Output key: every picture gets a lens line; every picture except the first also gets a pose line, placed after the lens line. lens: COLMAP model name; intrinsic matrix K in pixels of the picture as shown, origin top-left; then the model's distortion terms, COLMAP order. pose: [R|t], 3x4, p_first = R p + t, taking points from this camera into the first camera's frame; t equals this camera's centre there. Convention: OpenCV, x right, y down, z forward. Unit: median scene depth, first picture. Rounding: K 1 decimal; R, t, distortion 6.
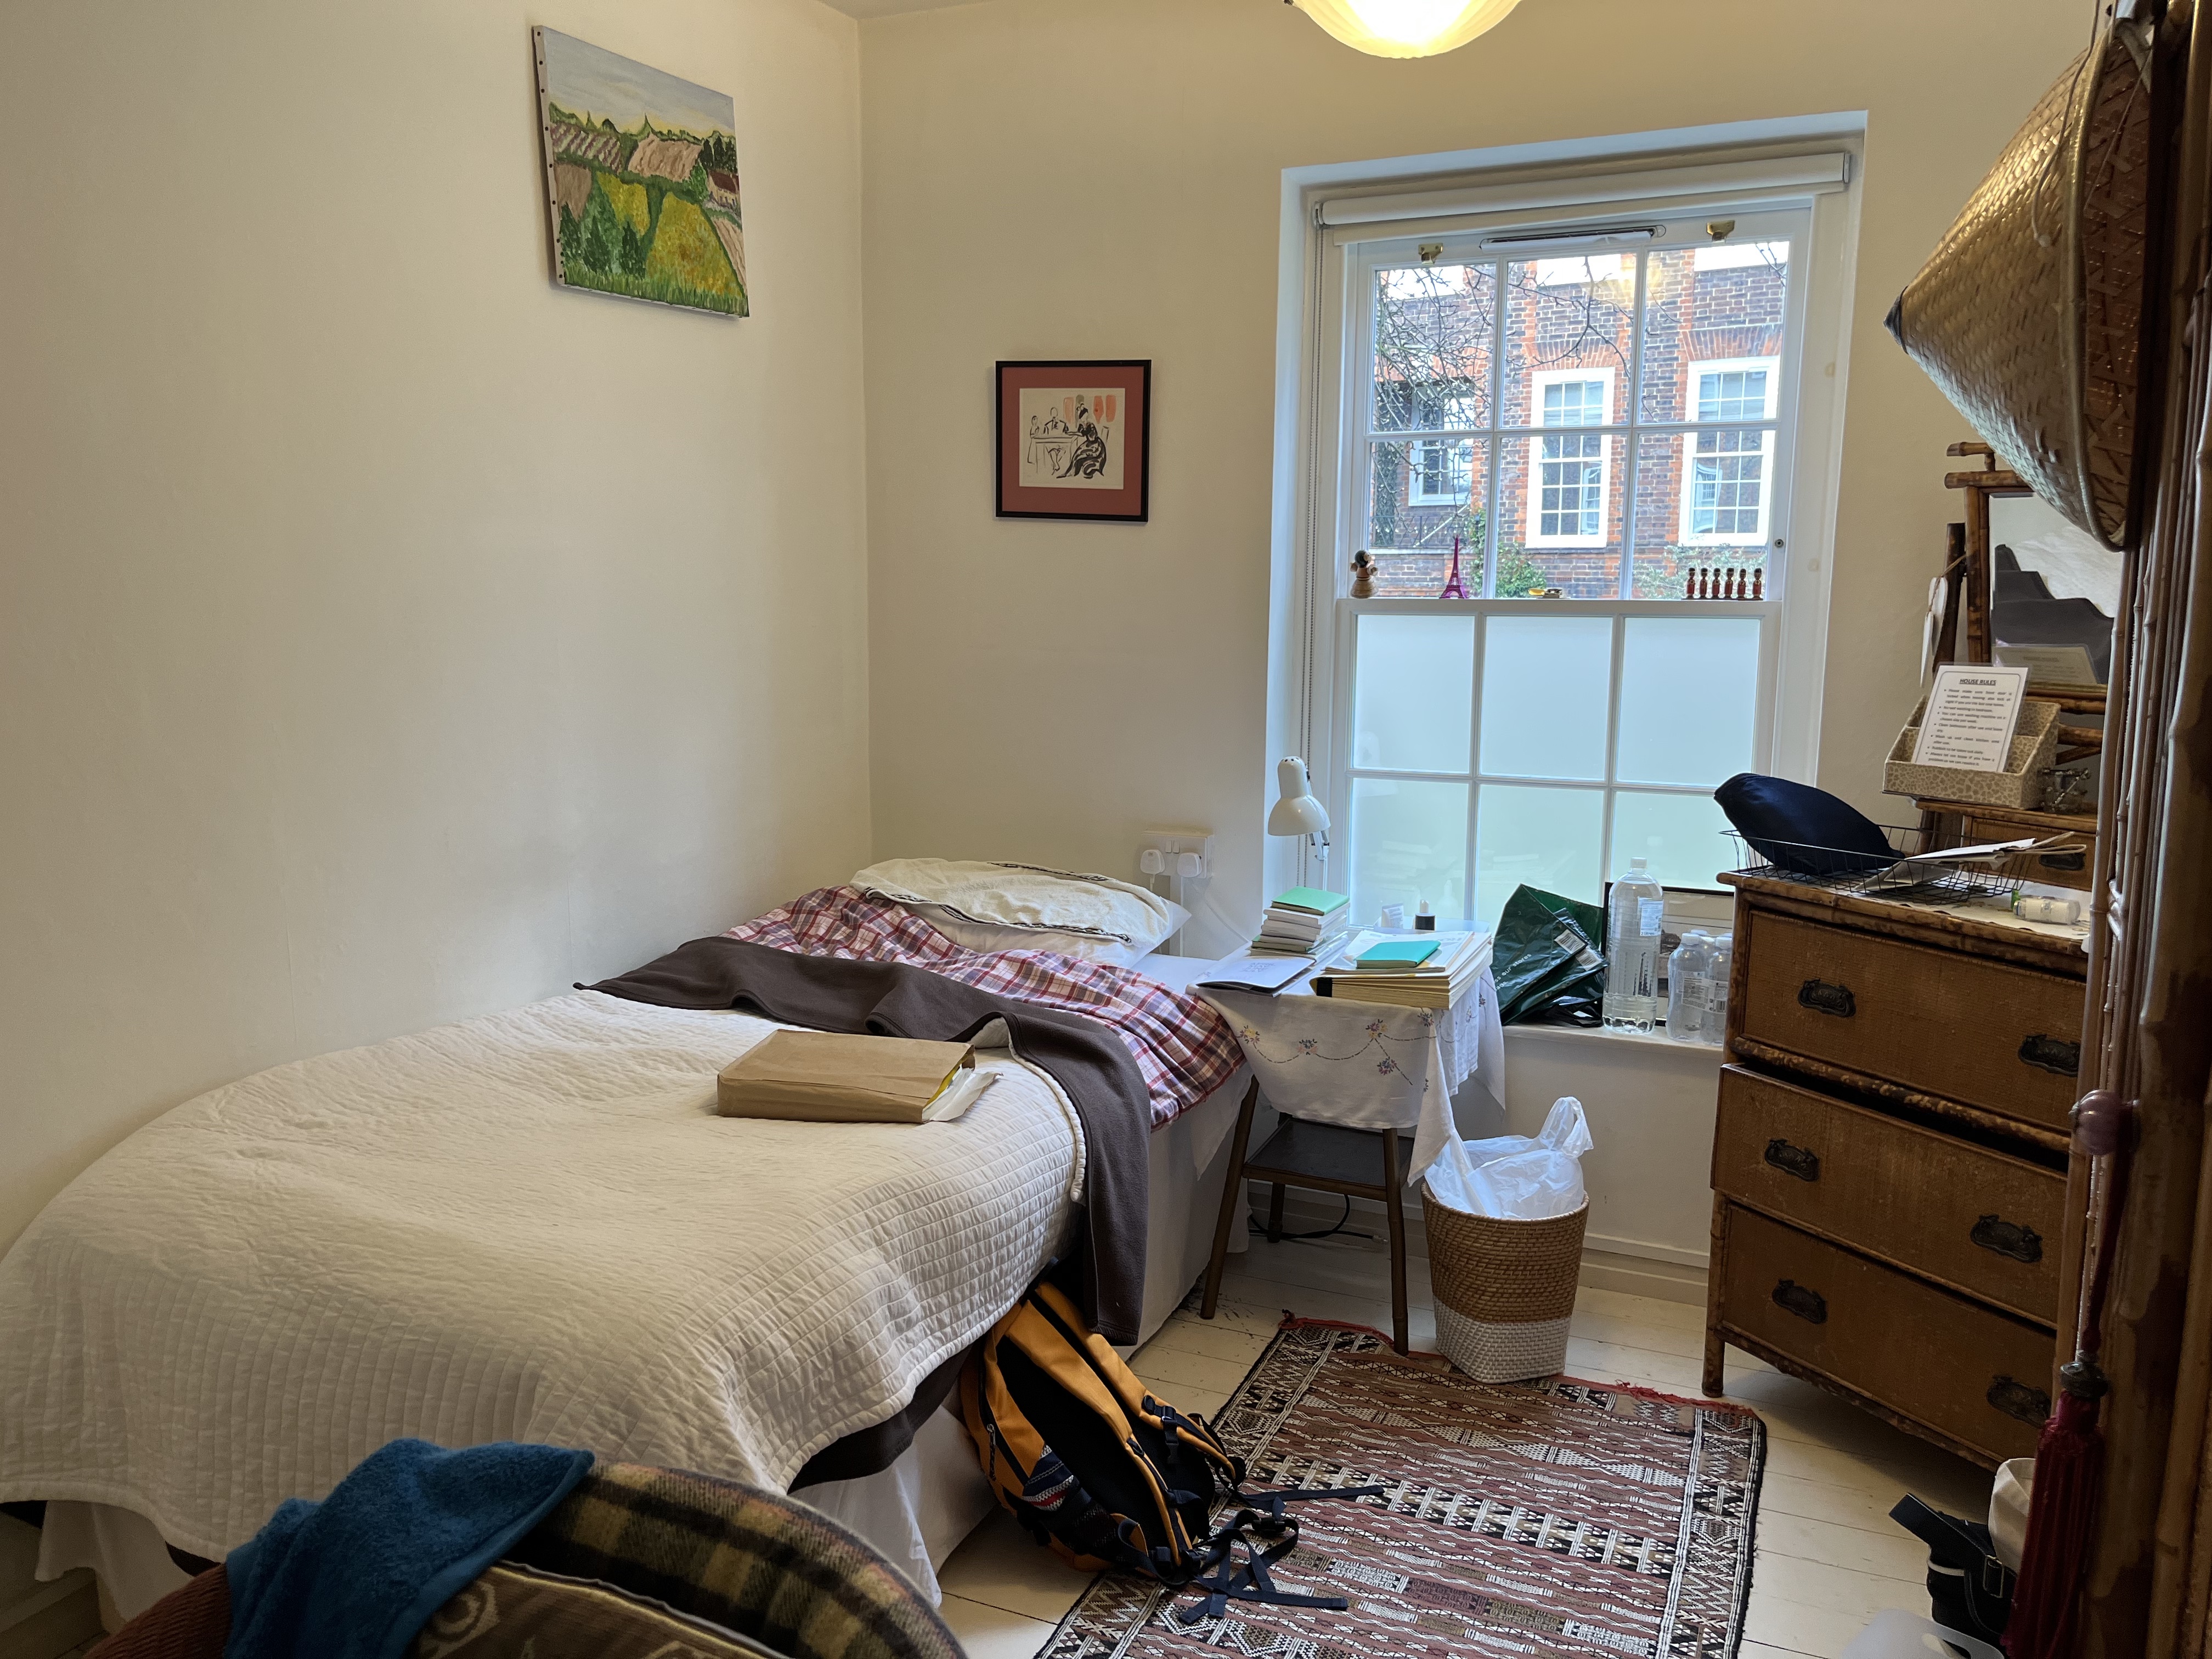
lens RADIAL K [[1674.8, 0, 1106.0], [0, 1674.8, 829.5], [0, 0, 1]] dist [0.002771, 0.000765]
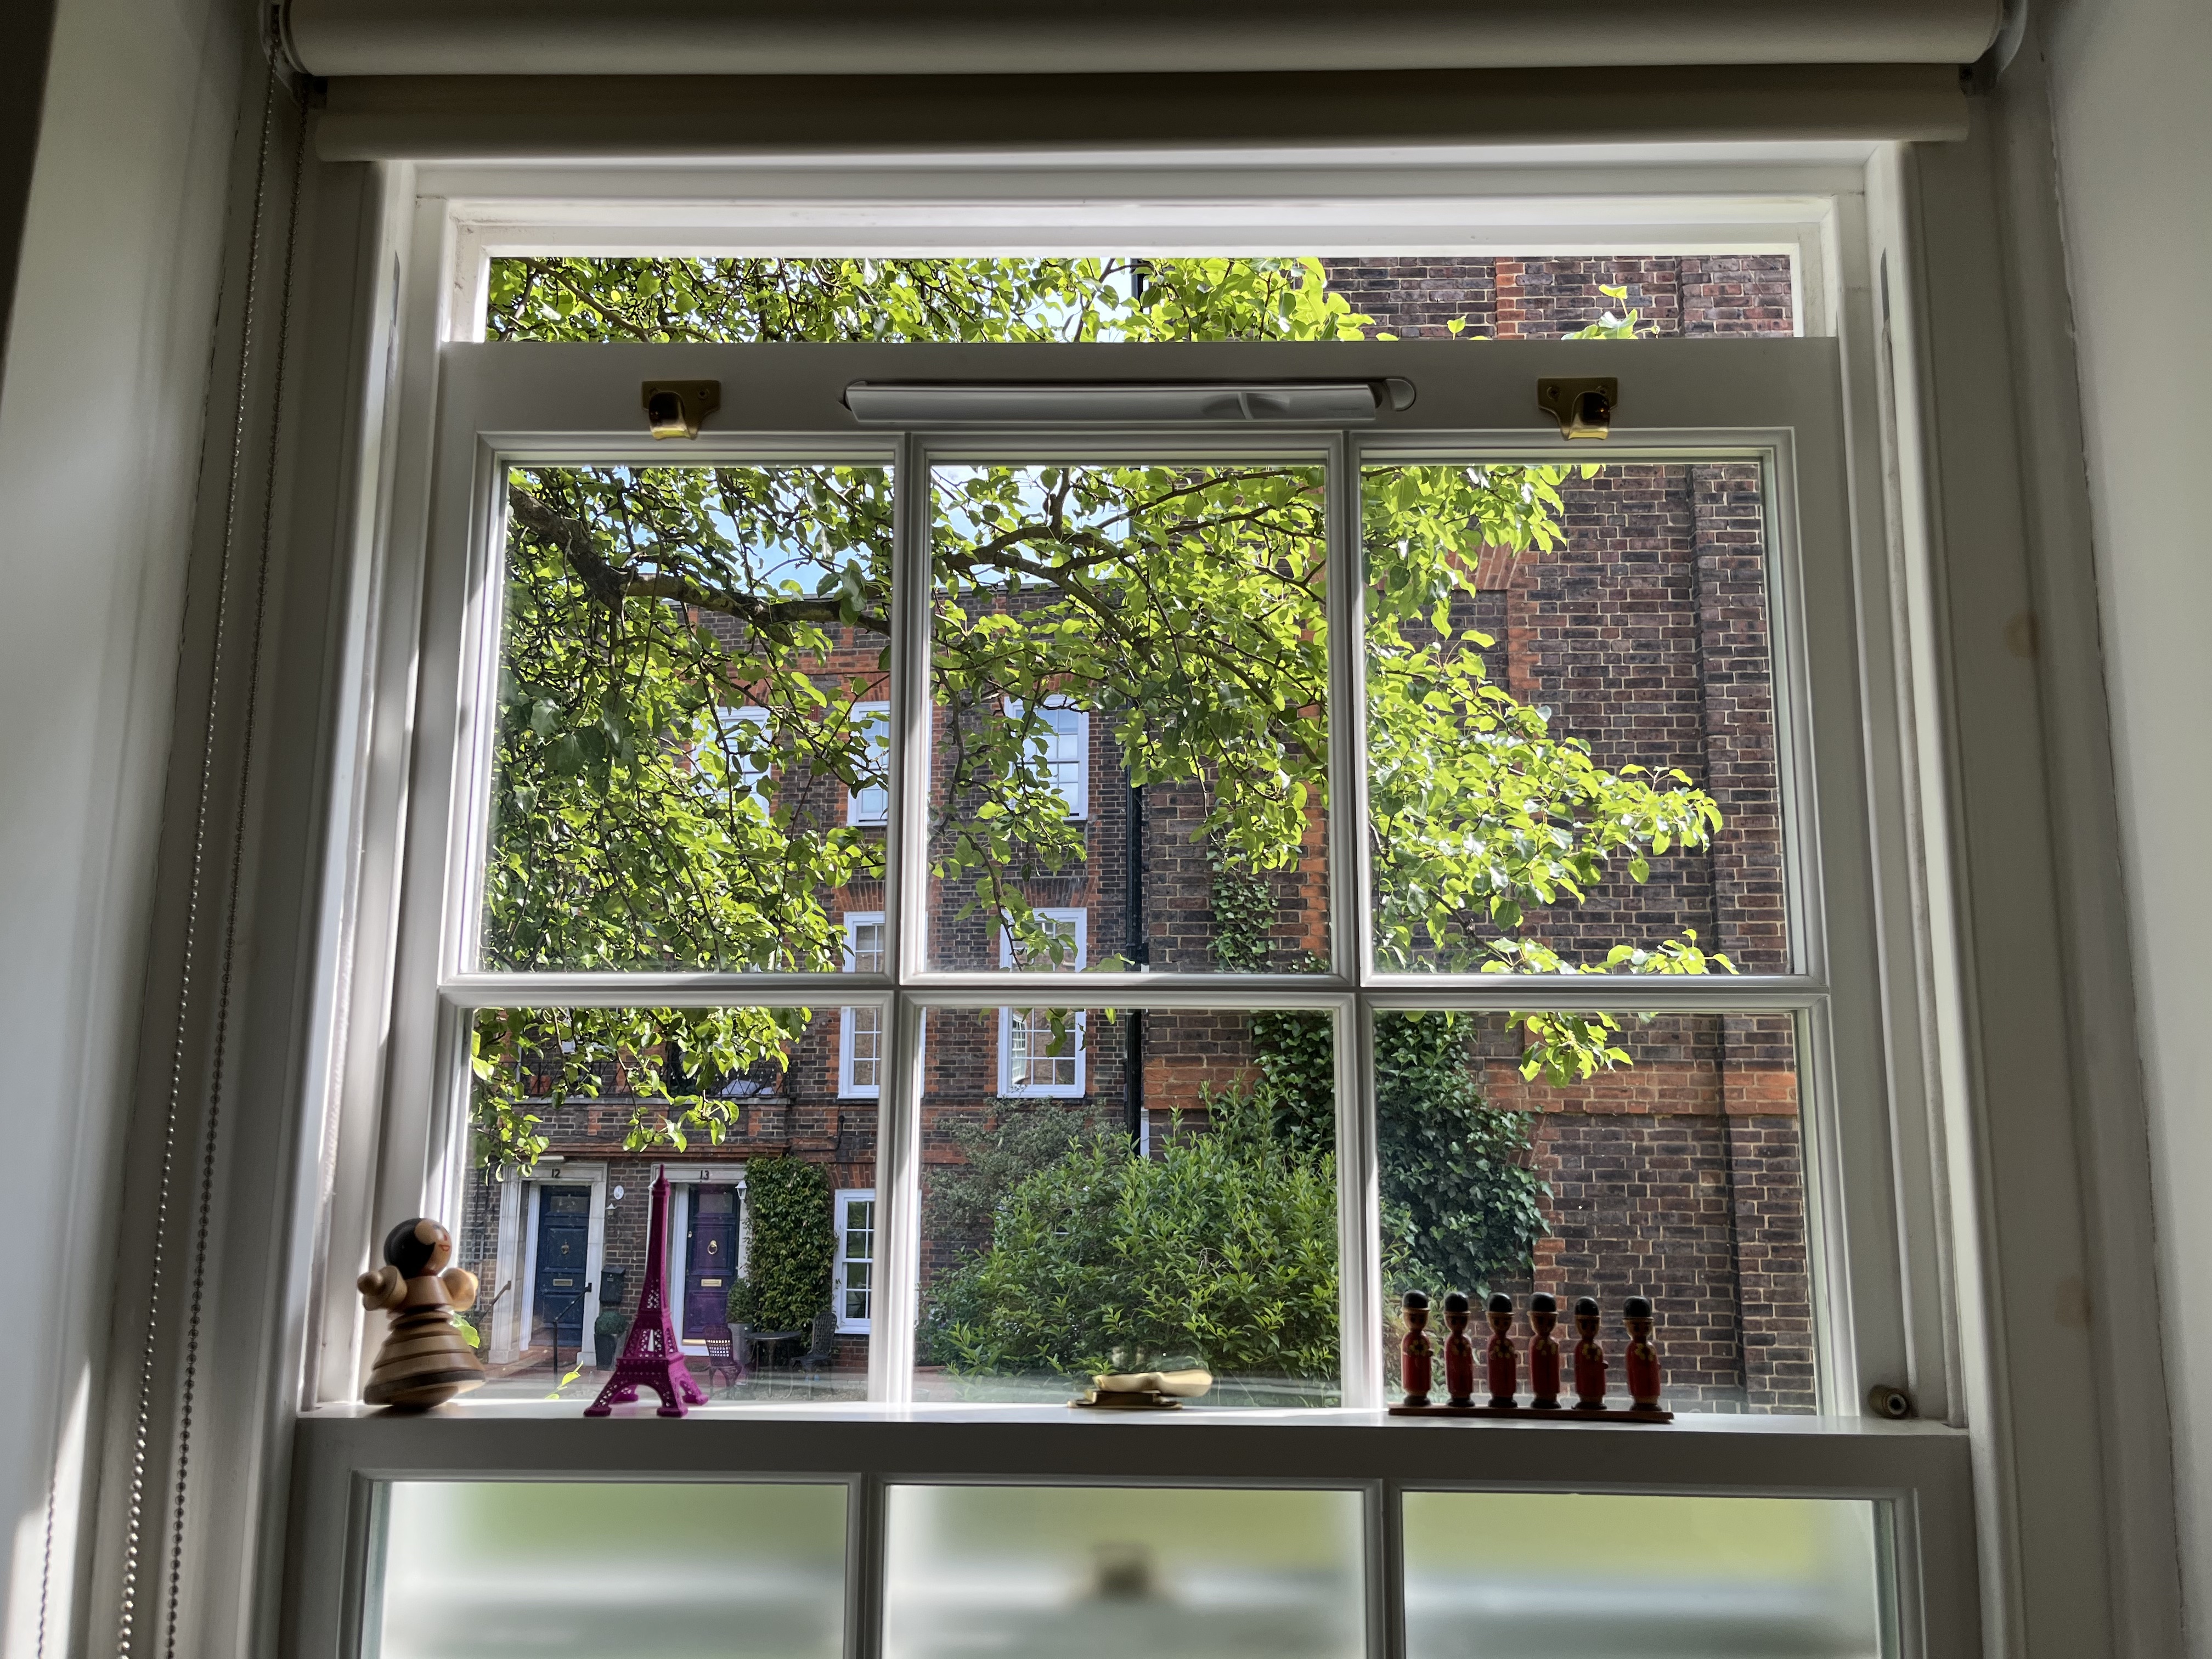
lens RADIAL K [[1674.8, 0, 1106.0], [0, 1674.8, 829.5], [0, 0, 1]] dist [0.002771, 0.000765]
pose [[0.921371, 0.066136, 0.383017, 0.027583], [0.058530, 0.950573, -0.304934, -0.022000], [-0.384253, 0.303375, 0.871959, 0.111052]]
